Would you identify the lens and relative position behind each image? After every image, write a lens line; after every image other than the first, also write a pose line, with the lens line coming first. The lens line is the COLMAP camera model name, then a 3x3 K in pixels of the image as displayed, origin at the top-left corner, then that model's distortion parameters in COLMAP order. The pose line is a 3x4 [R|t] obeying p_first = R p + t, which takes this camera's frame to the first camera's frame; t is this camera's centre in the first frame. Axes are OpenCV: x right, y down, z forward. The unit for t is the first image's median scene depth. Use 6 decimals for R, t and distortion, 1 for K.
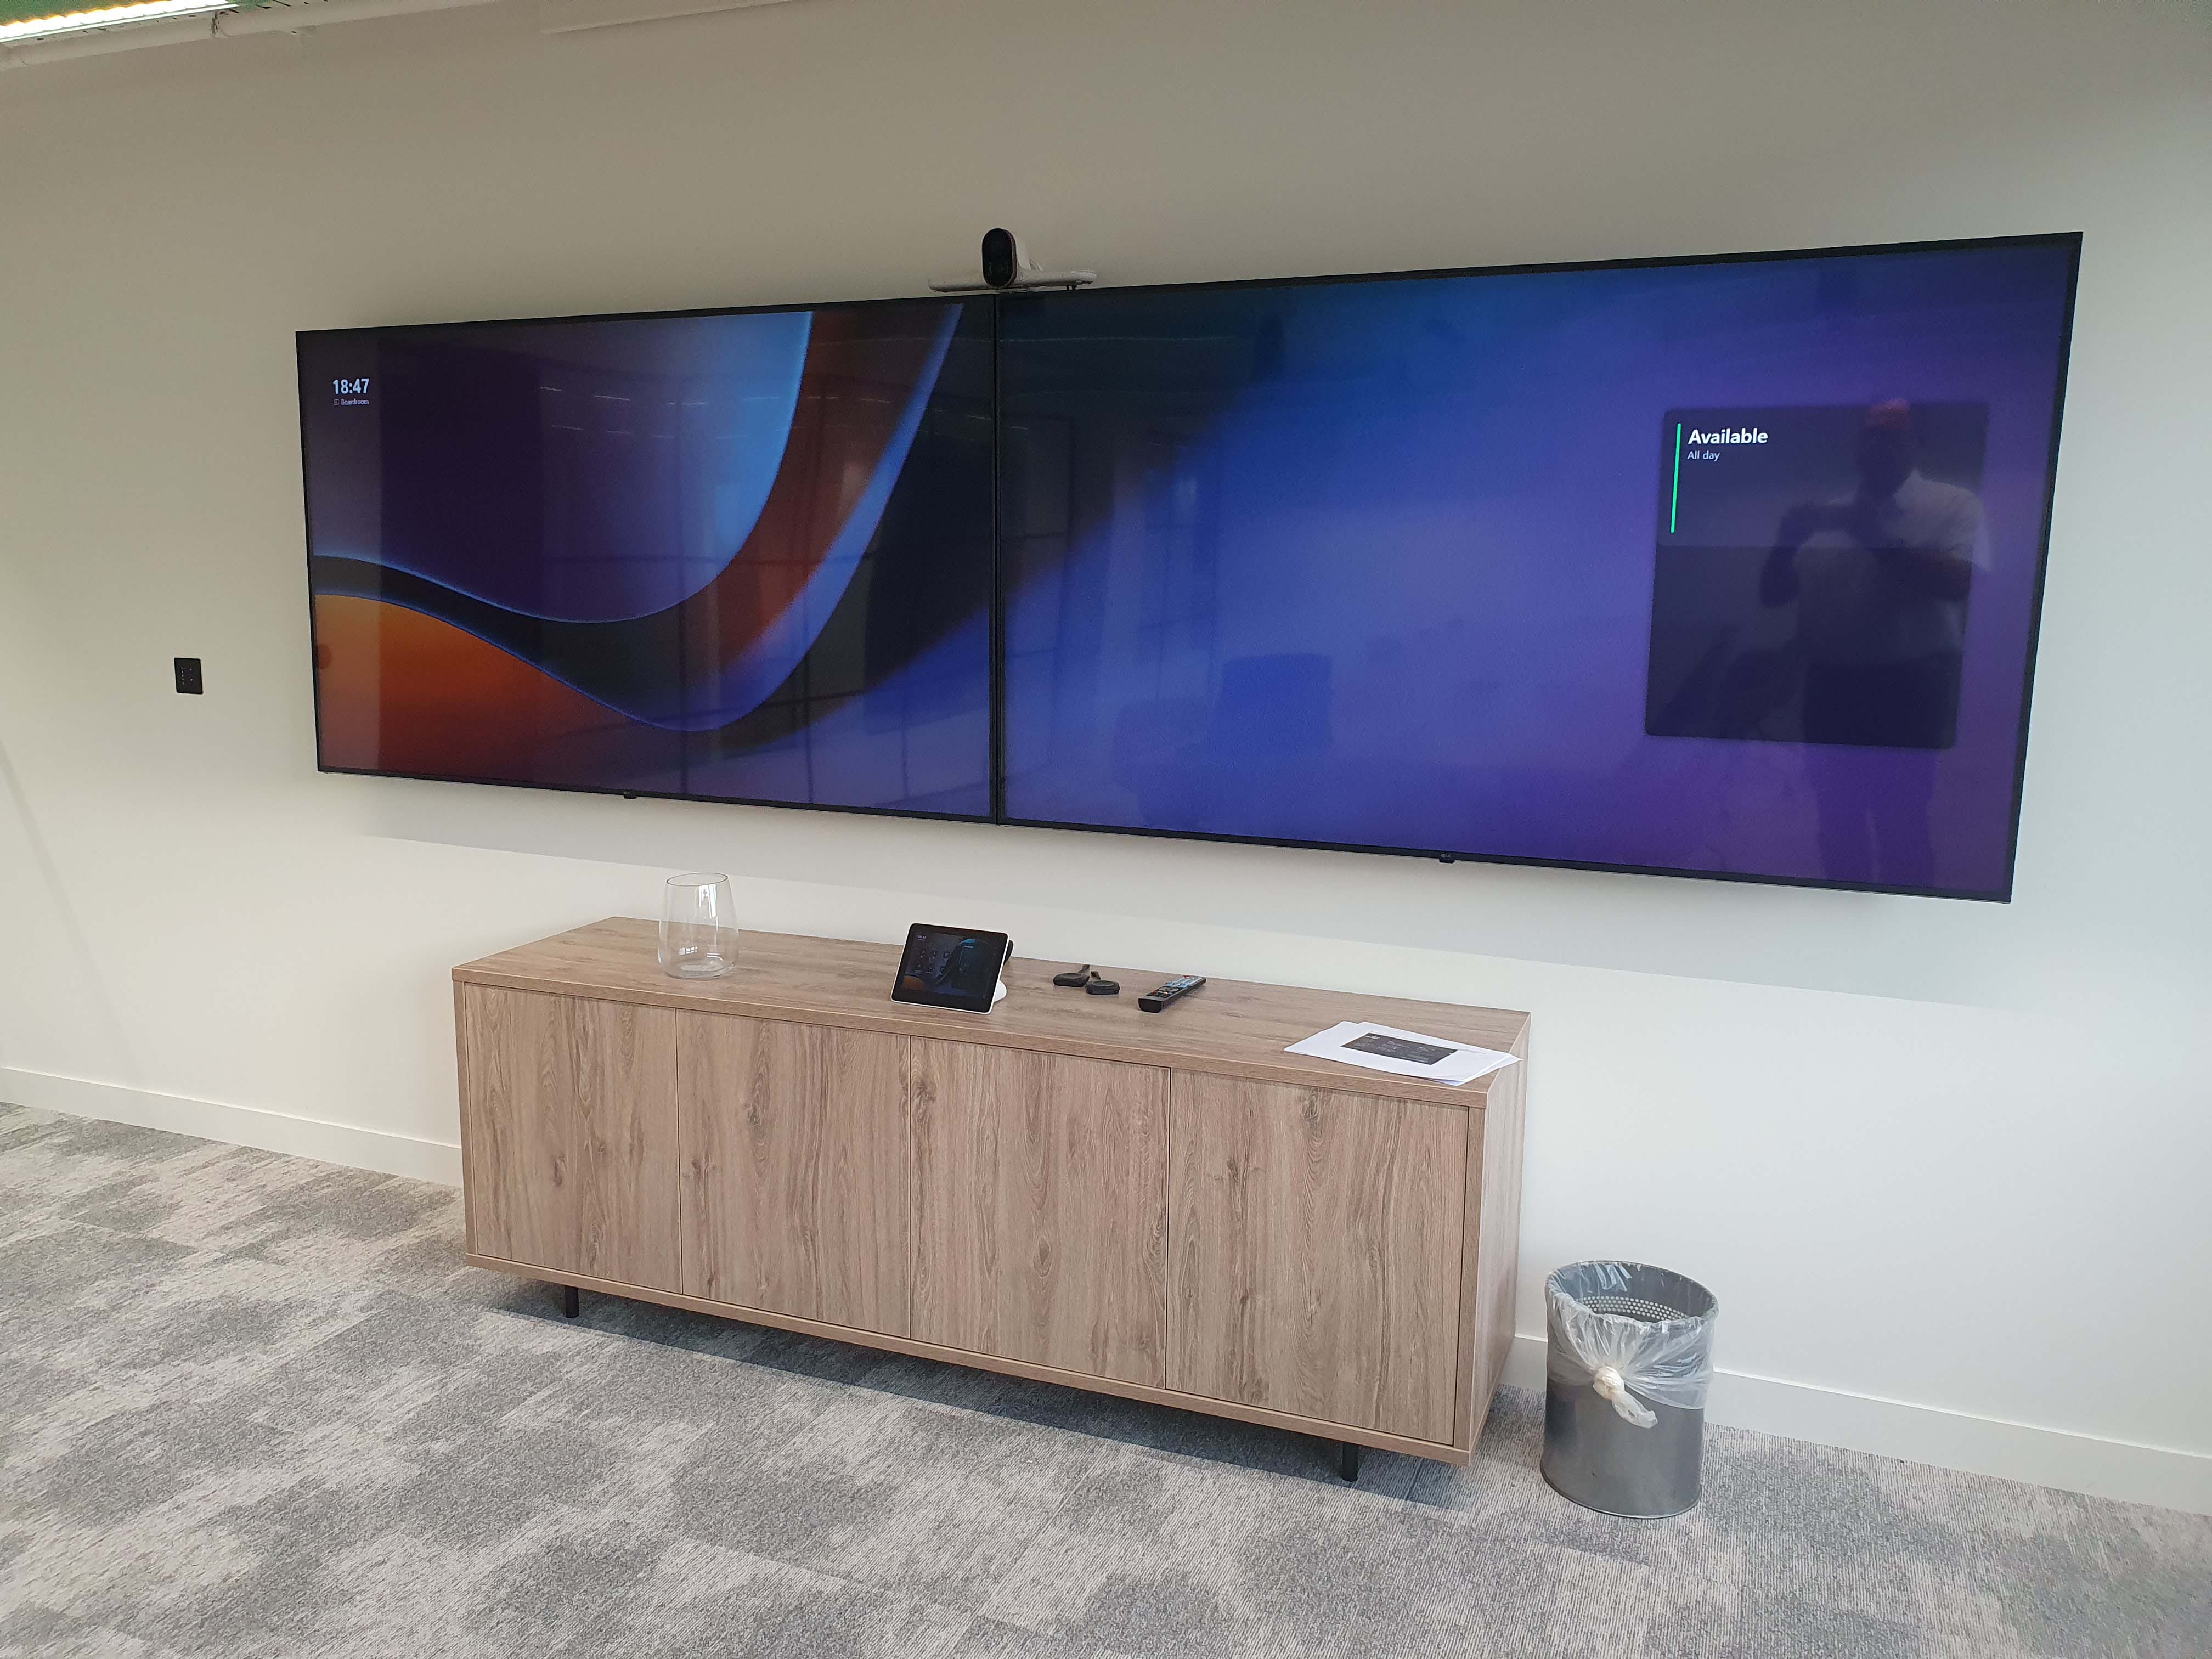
lens RADIAL K [[1675.9, 0, 1106.1], [0, 1675.9, 828.1], [0, 0, 1]] dist [-0.000212, -0.000221]
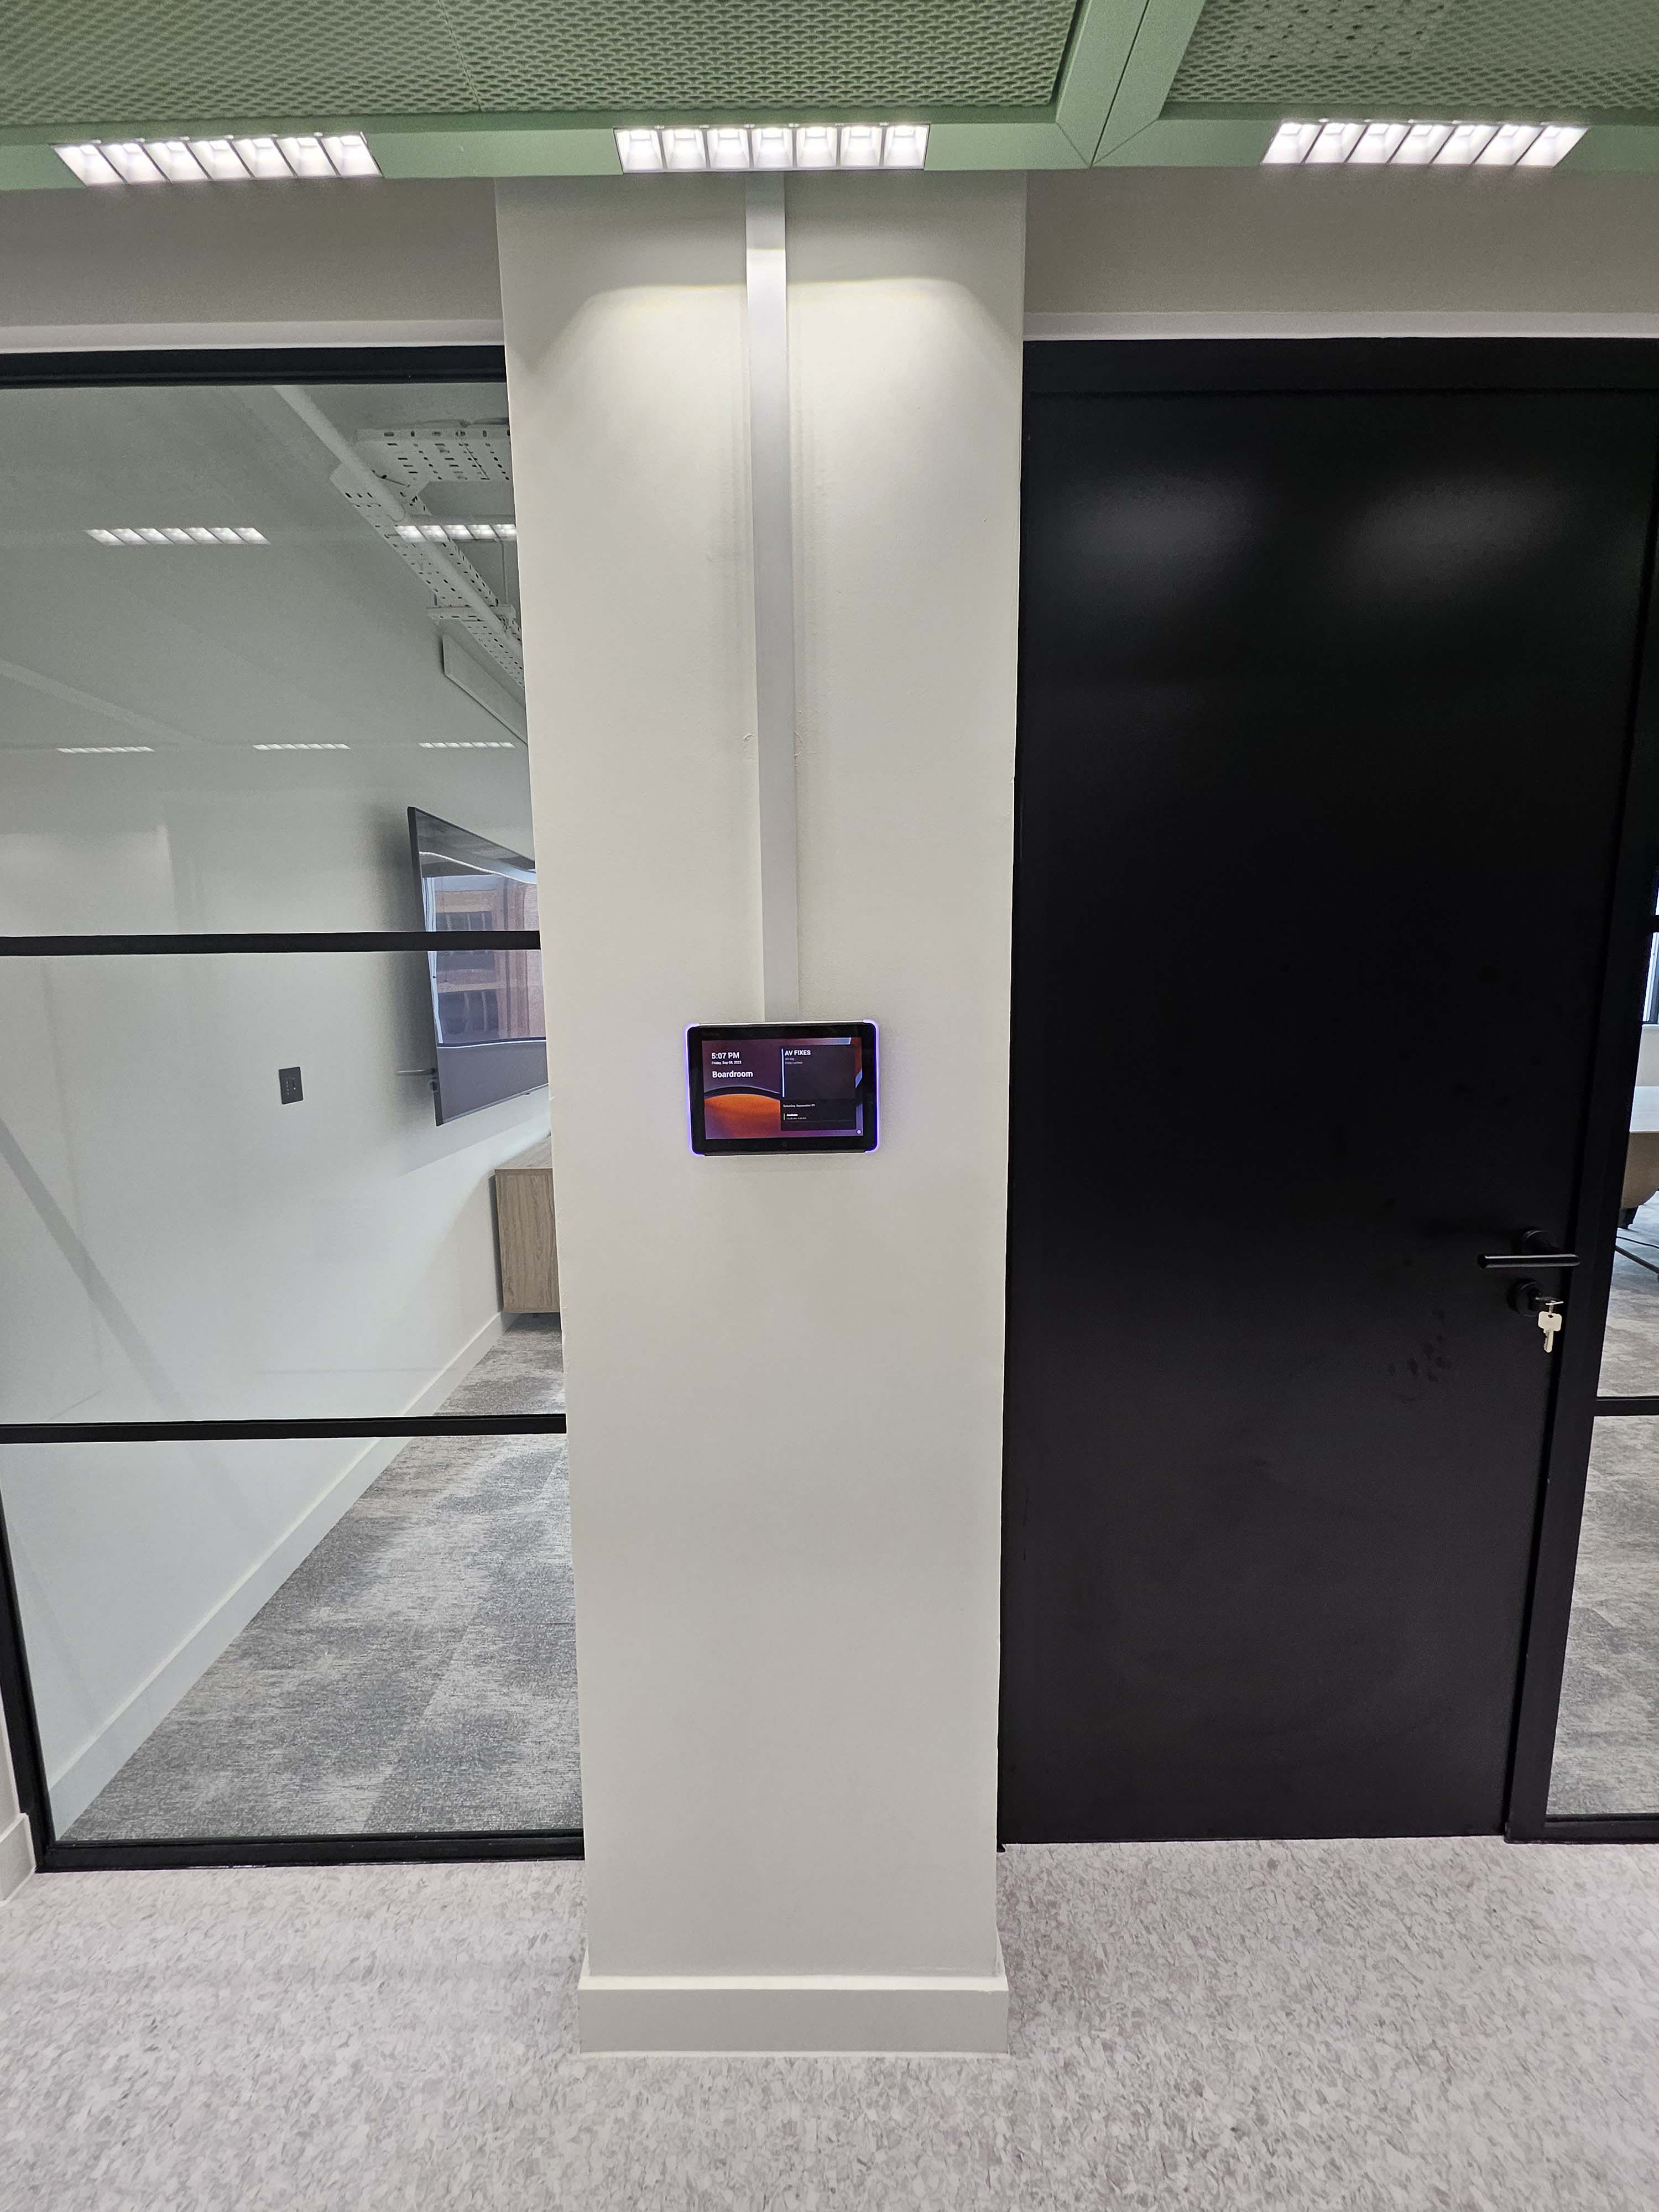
lens RADIAL K [[882.9, 0, 823.0], [0, 882.9, 1109.0], [0, 0, 1]] dist [-0.000023, -0.000002]
pose [[-0.377825, -0.138261, 0.915496, -1.166482], [0.146747, 0.967347, 0.206654, -0.140469], [-0.914174, 0.212425, -0.345198, 0.891498]]
